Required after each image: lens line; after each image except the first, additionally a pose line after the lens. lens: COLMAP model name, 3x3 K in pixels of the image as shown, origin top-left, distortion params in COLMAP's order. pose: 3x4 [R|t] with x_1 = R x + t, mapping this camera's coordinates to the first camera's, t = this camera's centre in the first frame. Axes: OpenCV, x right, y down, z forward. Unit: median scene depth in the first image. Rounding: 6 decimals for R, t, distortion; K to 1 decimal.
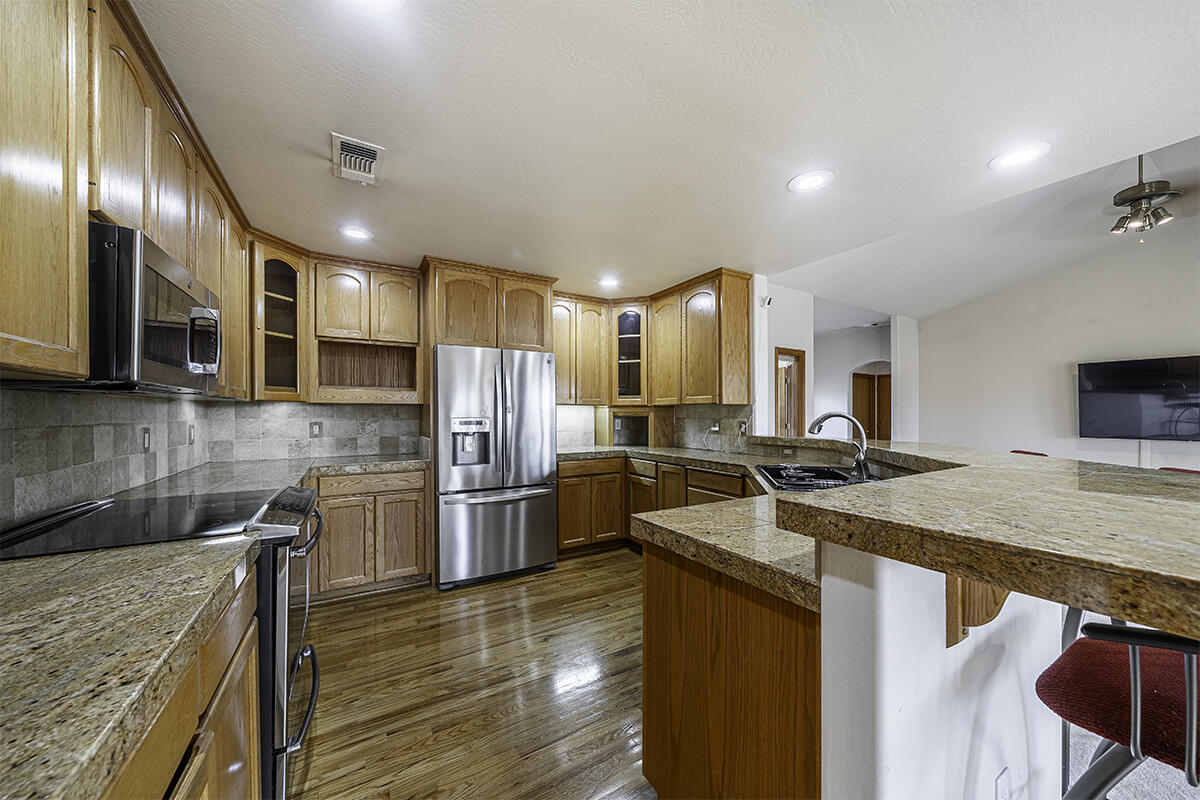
lens RADIAL K [[411.0, 0, 608.3], [0, 411.0, 405.1], [0, 0, 1]] dist [-0.001910, -0.000135]
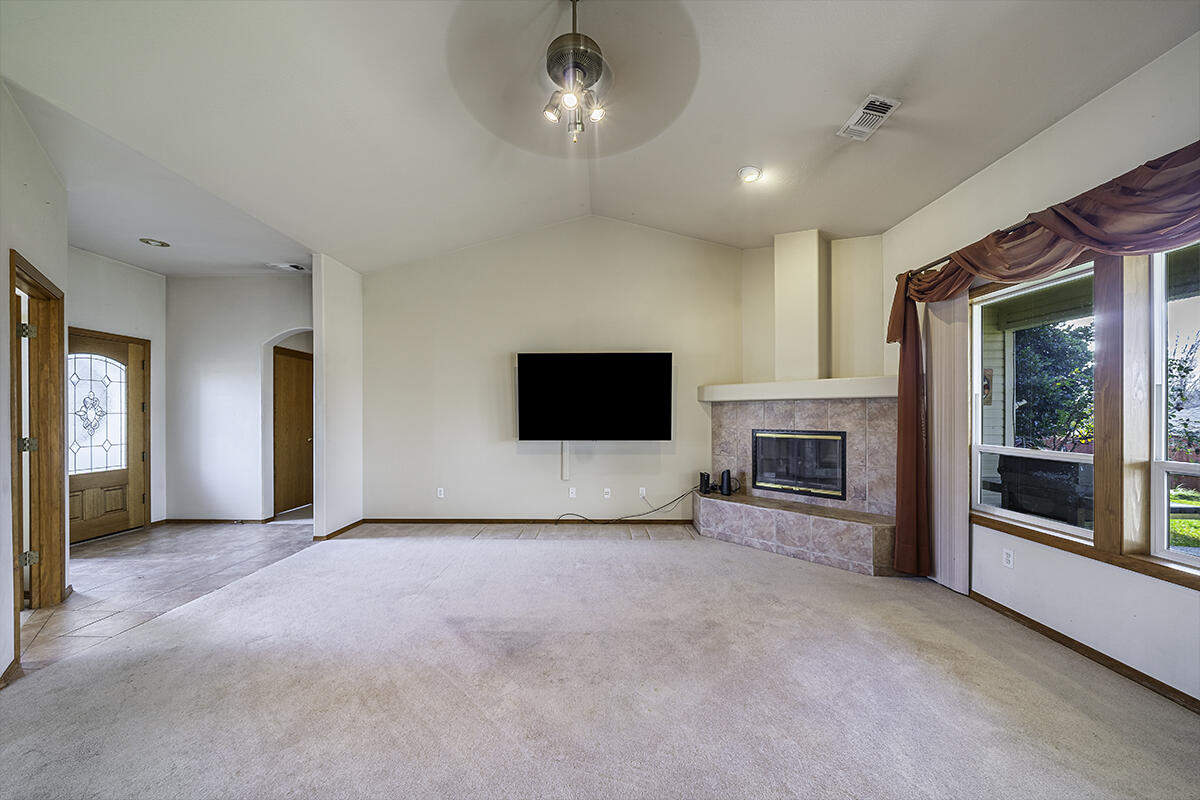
lens RADIAL K [[411.3, 0, 596.7], [0, 411.3, 410.9], [0, 0, 1]] dist [0.000019, 0.000070]
pose [[0.540162, 0.000432, 0.841561, 0.516966], [-0.012589, 0.999892, 0.007567, 0.009024], [-0.841467, -0.014682, 0.540109, 0.400704]]
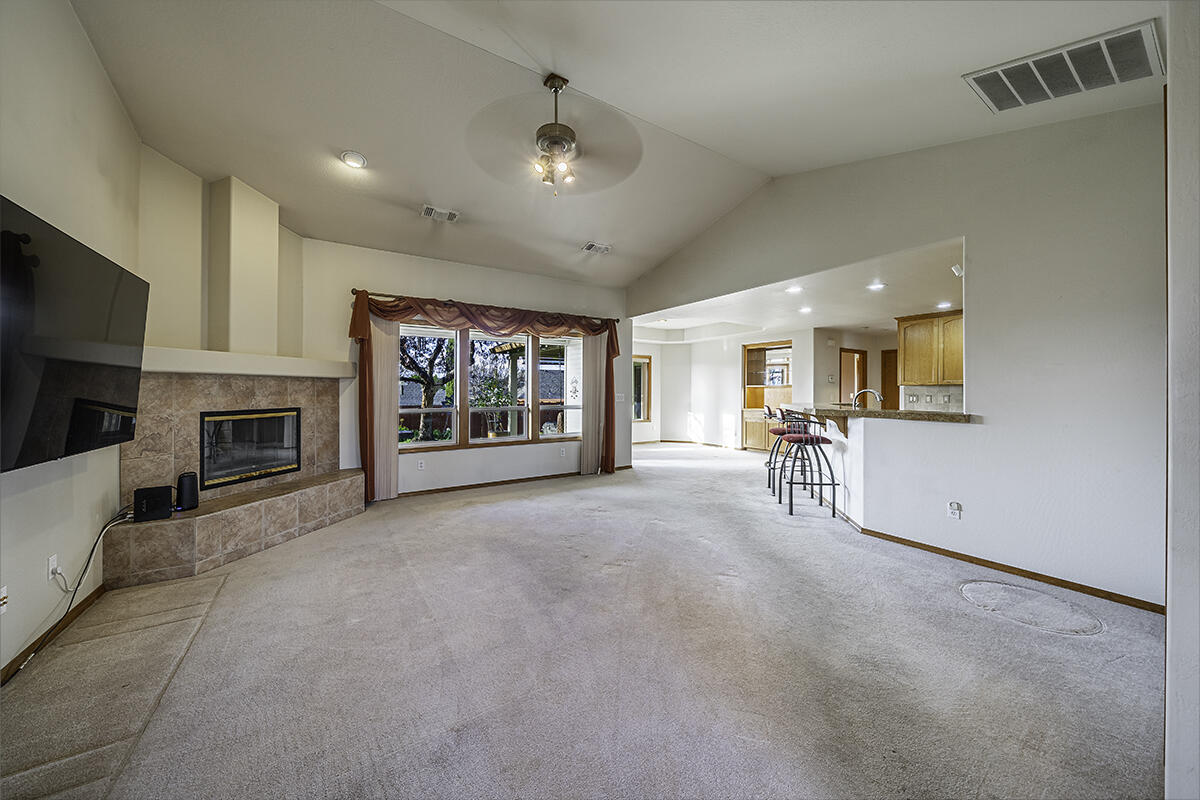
lens RADIAL K [[421.7, 0, 606.7], [0, 421.7, 390.7], [0, 0, 1]] dist [-0.000562, -0.000046]
pose [[-0.999584, -0.002697, -0.028703, 0.792361], [-0.002219, 0.999858, -0.016679, 0.025195], [0.028744, -0.016608, -0.999449, 1.234316]]
